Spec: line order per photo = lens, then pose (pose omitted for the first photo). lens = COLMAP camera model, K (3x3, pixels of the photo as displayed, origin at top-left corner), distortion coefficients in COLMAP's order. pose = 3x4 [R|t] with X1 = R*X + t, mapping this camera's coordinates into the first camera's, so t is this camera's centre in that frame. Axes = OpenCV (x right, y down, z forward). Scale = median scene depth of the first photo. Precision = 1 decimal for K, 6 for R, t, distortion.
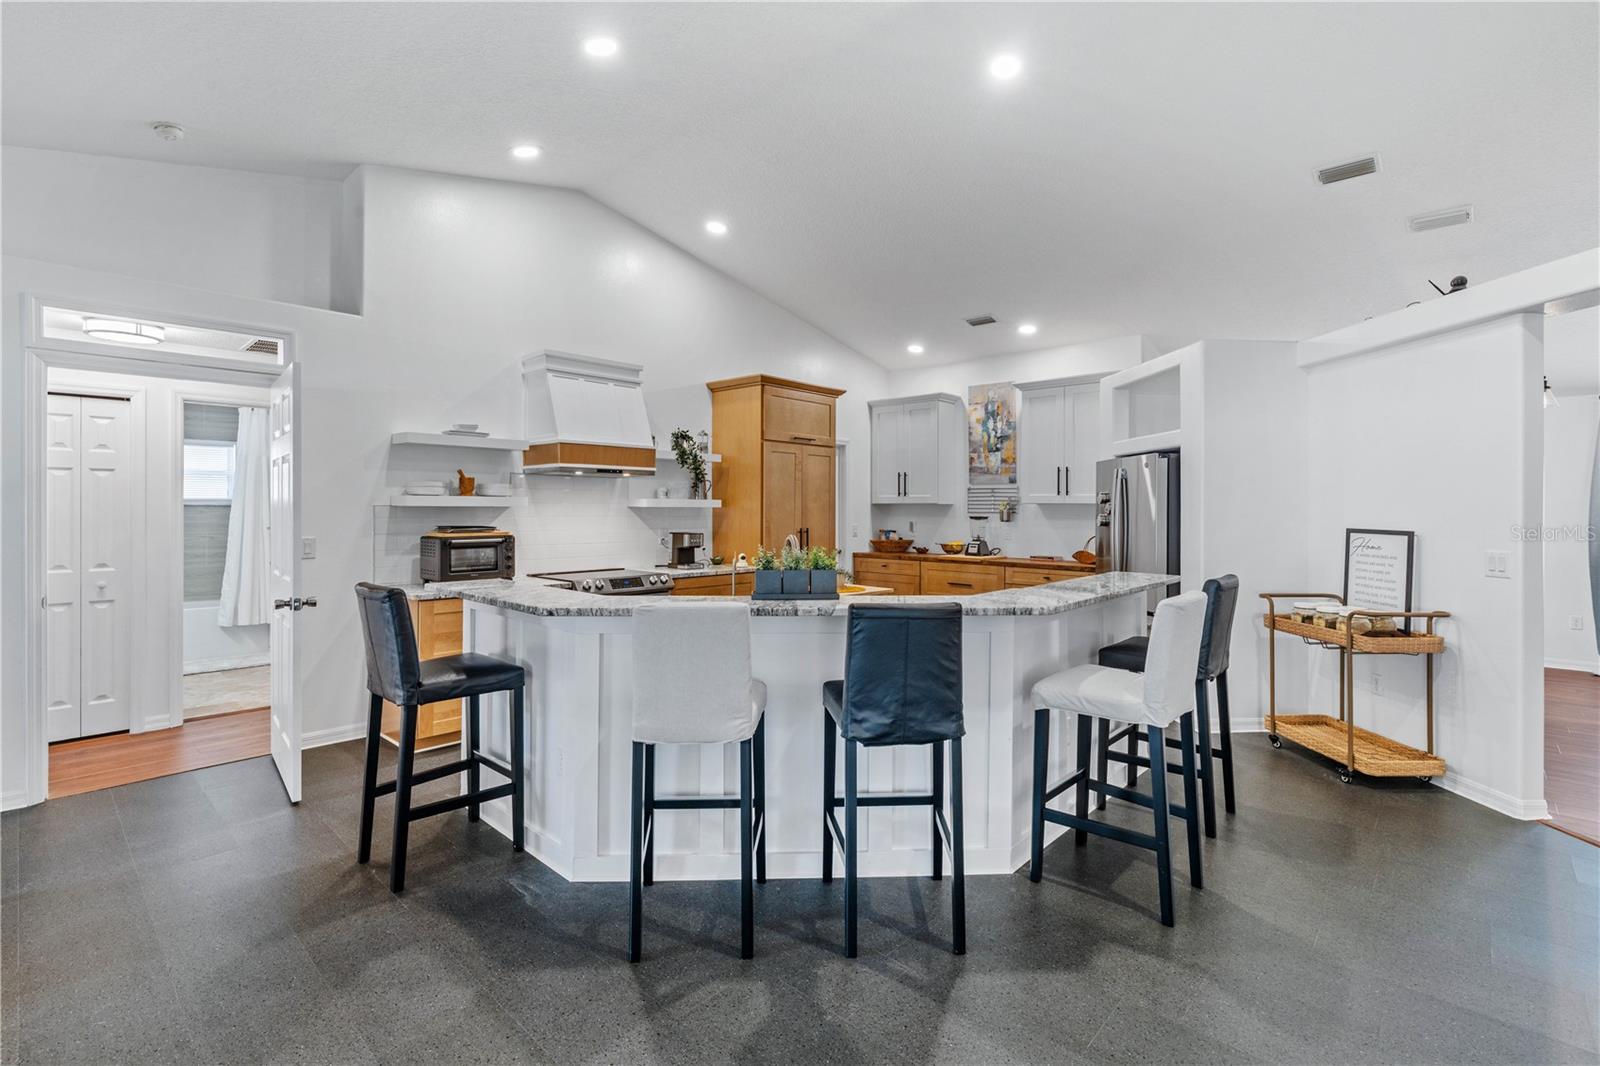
lens RADIAL K [[736.0, 0, 802.9], [0, 736.0, 508.8], [0, 0, 1]] dist [-0.002426, 0.004888]
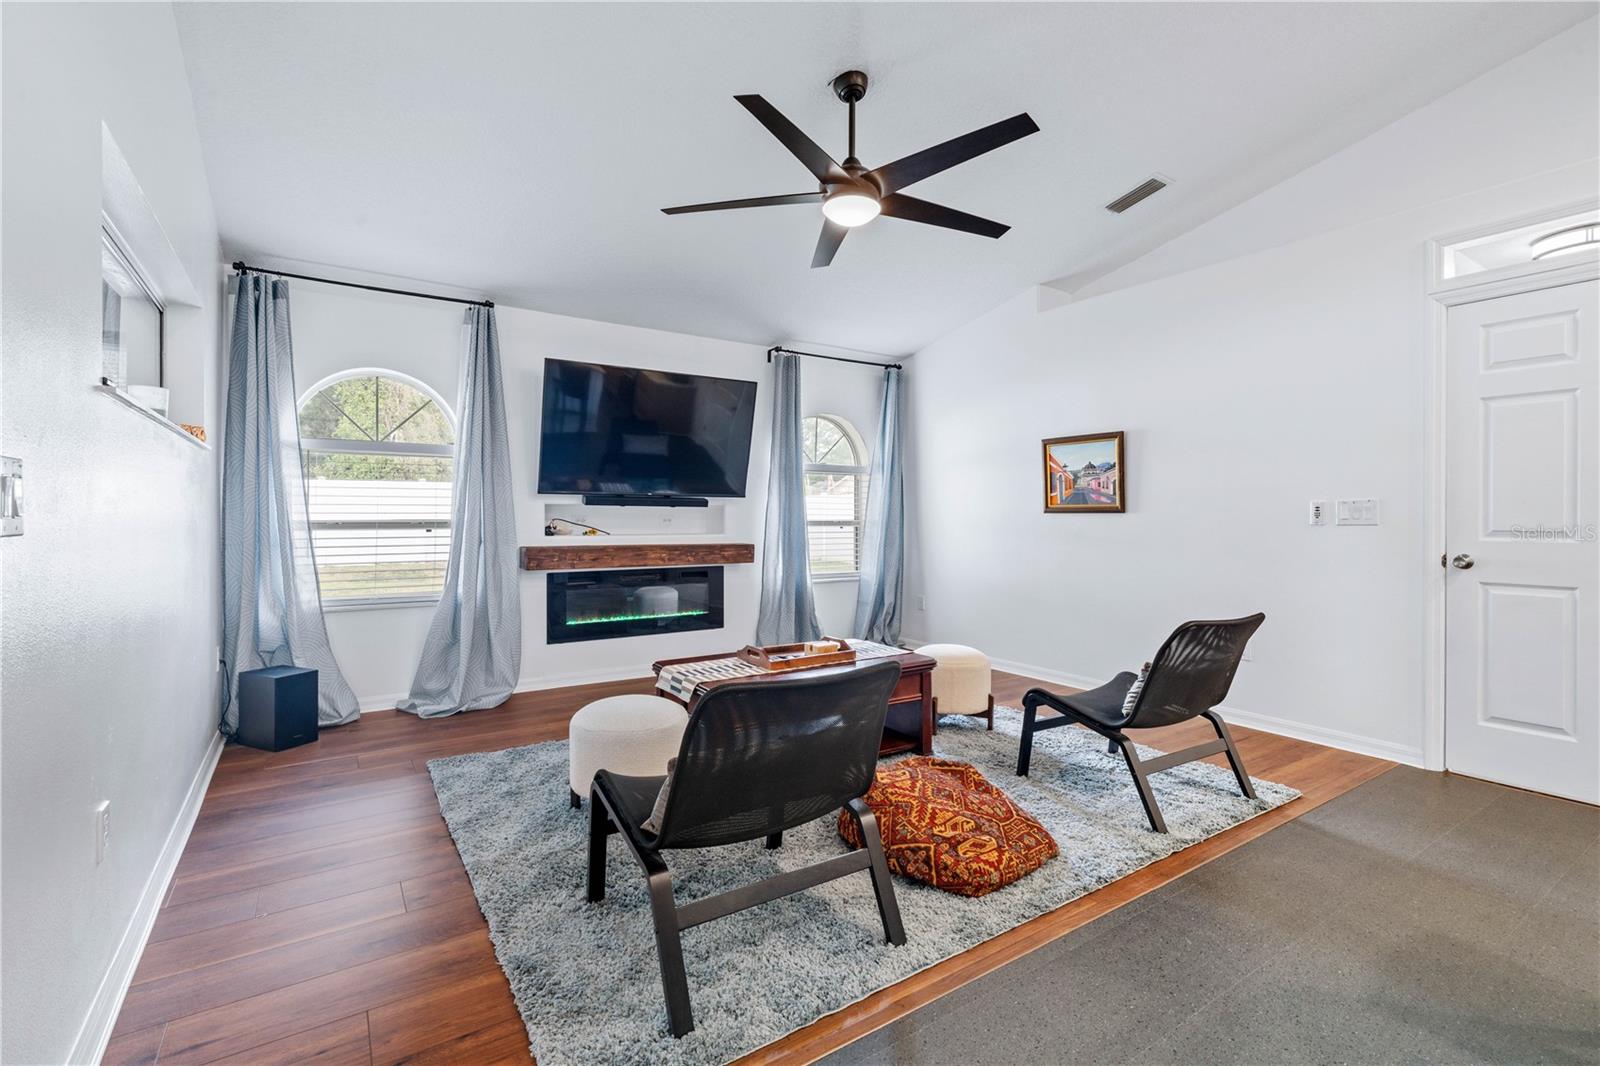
lens RADIAL K [[725.4, 0, 802.3], [0, 725.4, 515.6], [0, 0, 1]] dist [-0.003283, -0.000108]
pose [[-0.231435, -0.004078, -0.972842, 0.037538], [-0.007550, 0.999969, -0.002396, 0.041198], [0.972821, 0.006790, -0.231458, 0.226439]]
